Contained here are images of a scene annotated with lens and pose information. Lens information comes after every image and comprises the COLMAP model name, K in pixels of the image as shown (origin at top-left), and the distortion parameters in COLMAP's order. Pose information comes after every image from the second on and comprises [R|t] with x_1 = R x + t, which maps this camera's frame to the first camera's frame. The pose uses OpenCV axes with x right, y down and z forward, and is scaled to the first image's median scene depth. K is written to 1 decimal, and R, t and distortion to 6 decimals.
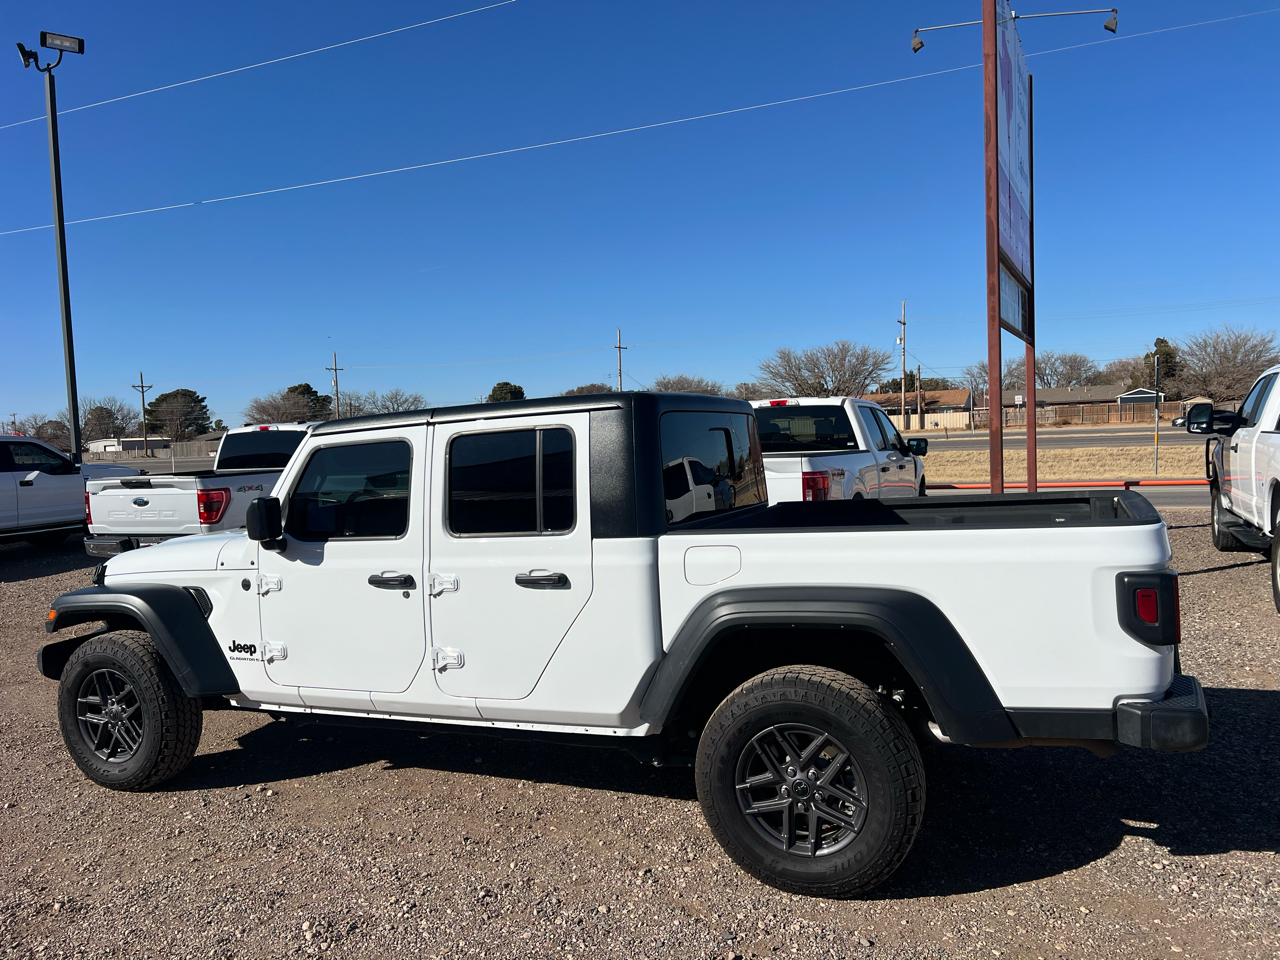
lens RADIAL K [[960.5, 0, 635.3], [0, 960.5, 488.4], [0, 0, 1]] dist [0.053592, -0.064604]
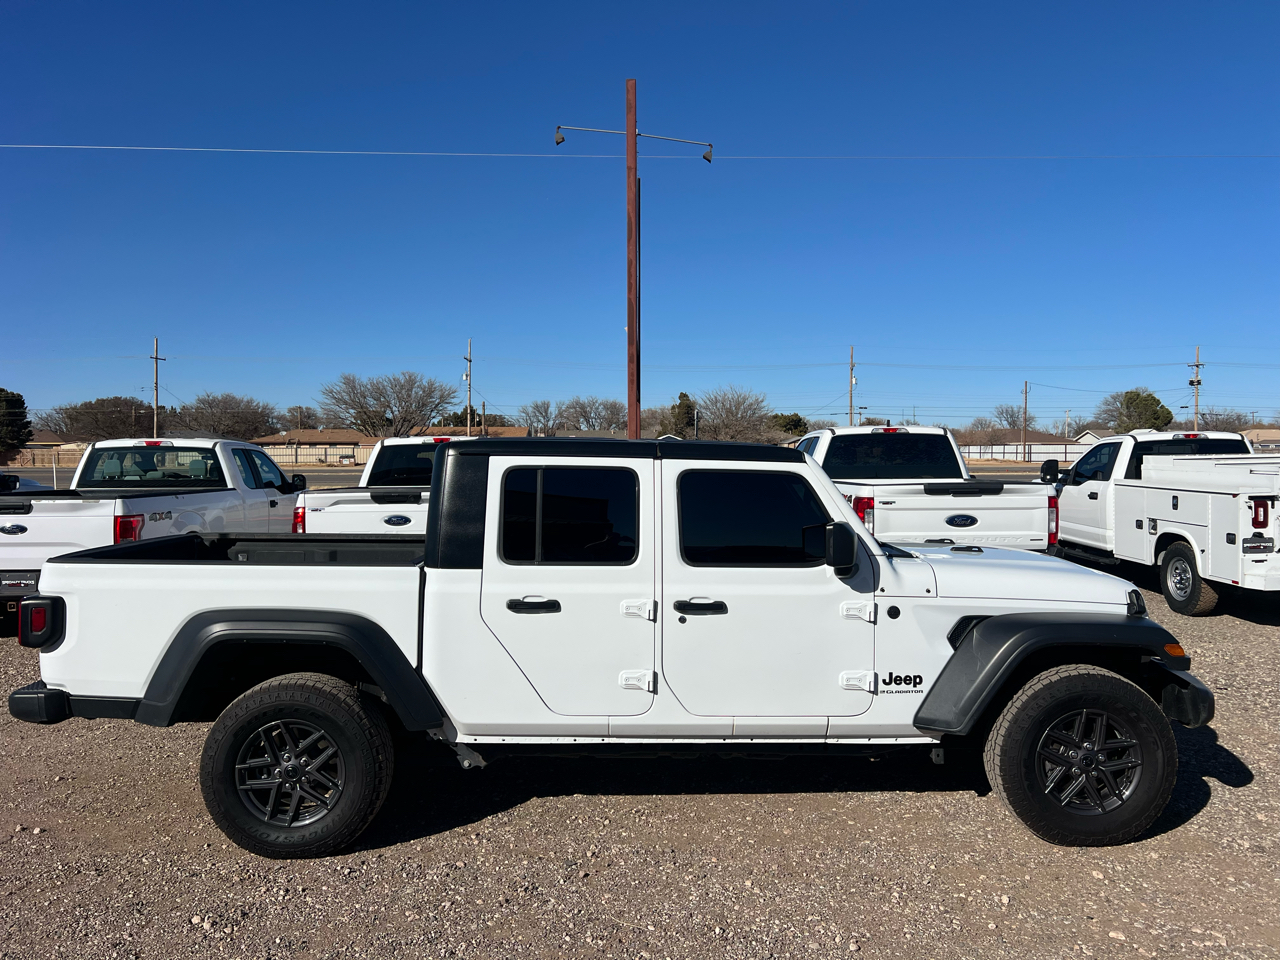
lens RADIAL K [[960.5, 0, 652.4], [0, 960.5, 480.4], [0, 0, 1]] dist [0.053592, -0.064604]
pose [[0.891129, 0.026887, 0.452953, -0.214073], [-0.008678, 0.999070, -0.042231, 0.000066], [-0.453667, 0.033702, 0.890534, -0.120376]]
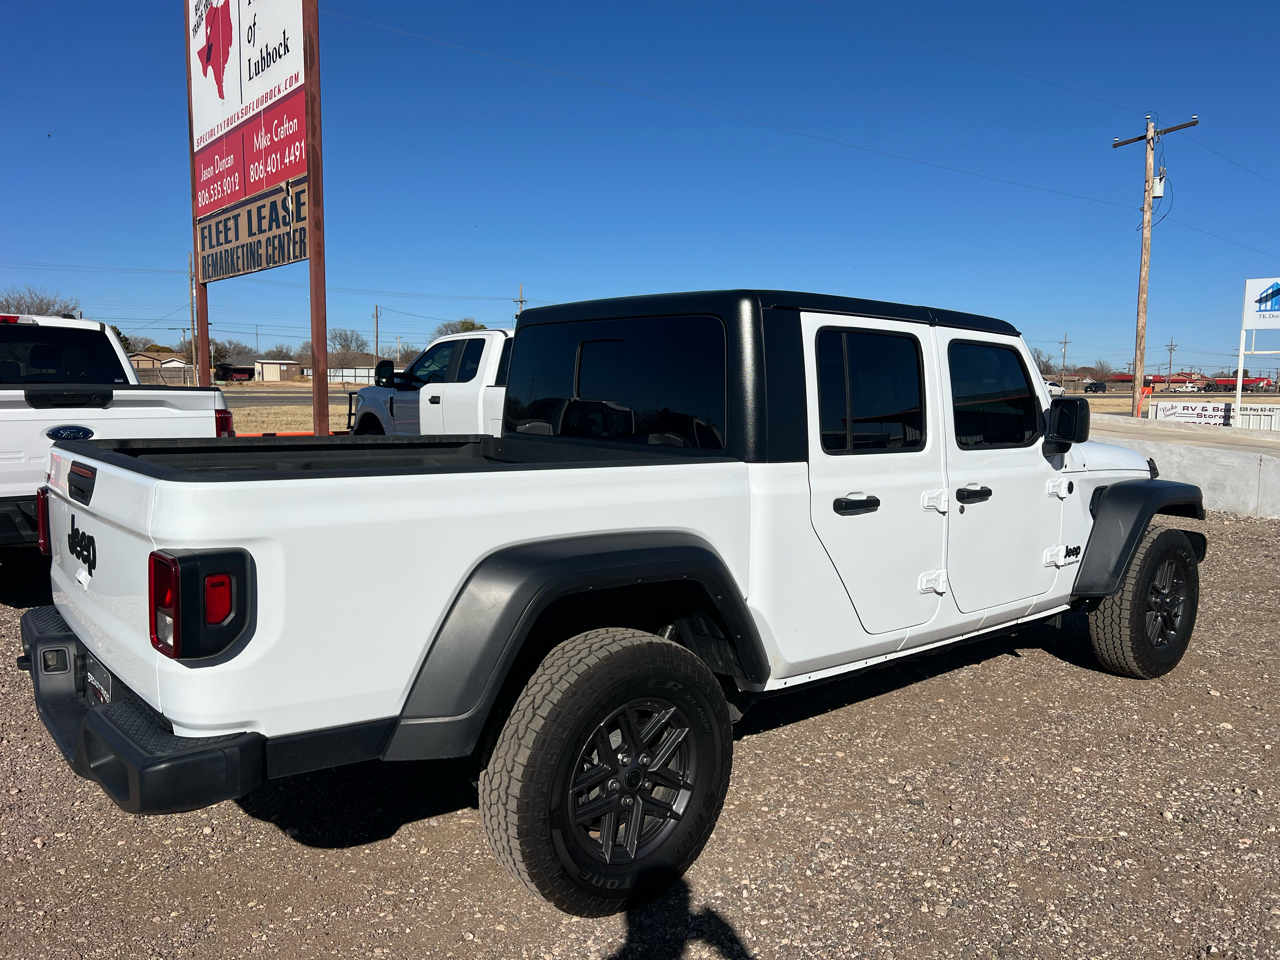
lens RADIAL K [[960.5, 0, 652.2], [0, 960.5, 483.9], [0, 0, 1]] dist [0.053592, -0.064604]
pose [[0.413317, -0.050458, 0.909188, -0.527708], [0.024050, 0.998720, 0.044494, 0.023051], [-0.910269, 0.003475, 0.414002, 0.425939]]
